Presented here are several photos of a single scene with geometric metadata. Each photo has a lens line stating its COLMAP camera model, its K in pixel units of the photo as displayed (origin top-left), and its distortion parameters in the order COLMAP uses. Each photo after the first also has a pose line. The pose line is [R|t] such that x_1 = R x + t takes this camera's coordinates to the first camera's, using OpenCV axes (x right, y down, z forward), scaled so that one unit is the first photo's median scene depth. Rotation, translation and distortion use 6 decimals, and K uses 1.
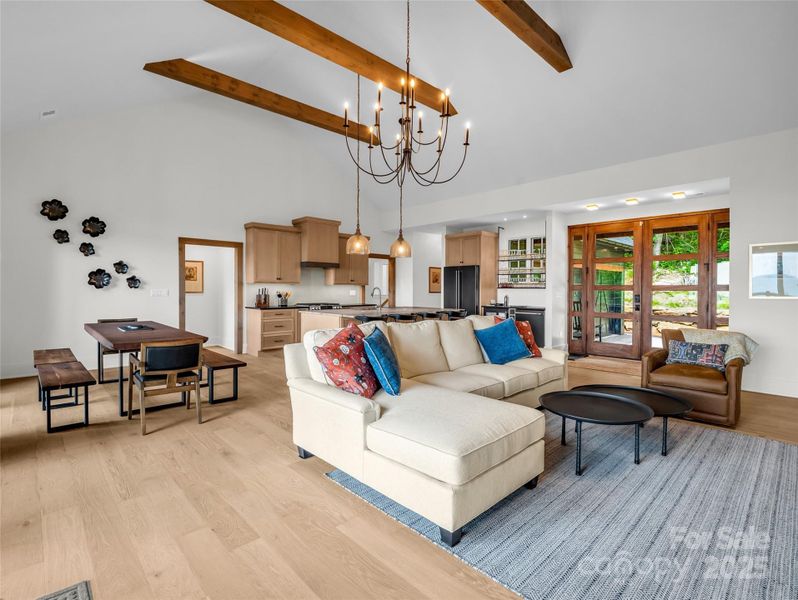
lens RADIAL K [[391.3, 0, 398.9], [0, 391.3, 293.1], [0, 0, 1]] dist [-0.013570, 0.000167]
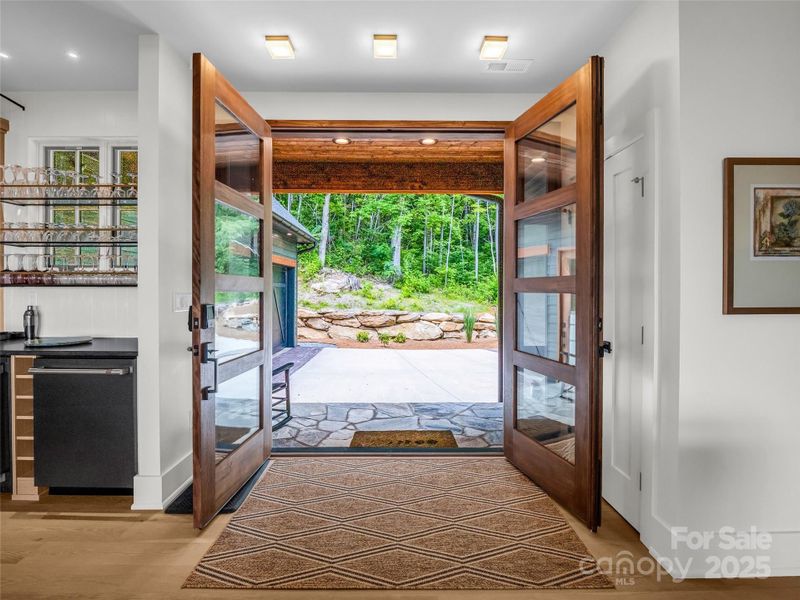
lens RADIAL K [[392.3, 0, 399.9], [0, 392.3, 293.1], [0, 0, 1]] dist [-0.013570, 0.000167]
pose [[0.683849, -0.004313, 0.729611, 0.250263], [0.004047, 0.999990, 0.002118, -0.005682], [-0.729612, 0.001504, 0.683860, 0.552335]]
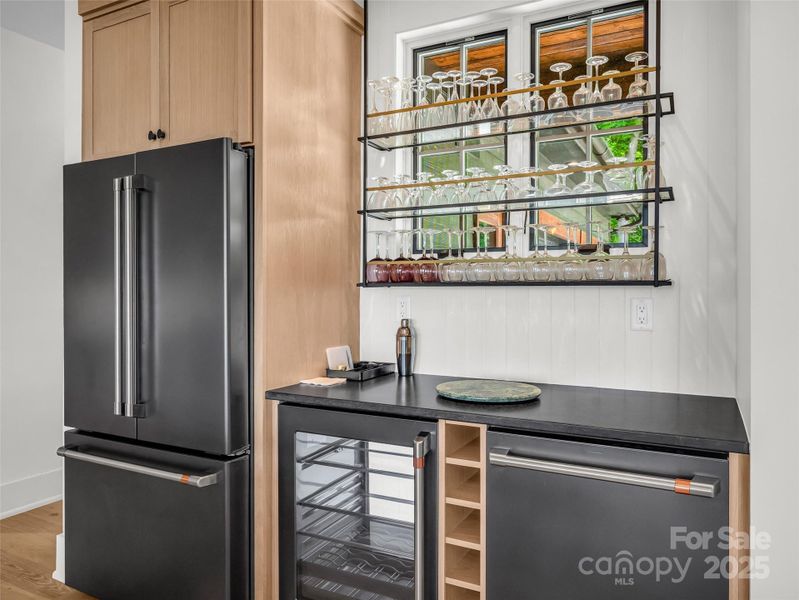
lens RADIAL K [[566.6, 0, 400.5], [0, 566.6, 288.3], [0, 0, 1]] dist [-0.032098, -0.000235]
pose [[0.945334, -0.004727, 0.326069, 0.182590], [0.007146, 0.999955, -0.006220, -0.009014], [-0.326025, 0.008210, 0.945326, 0.742562]]
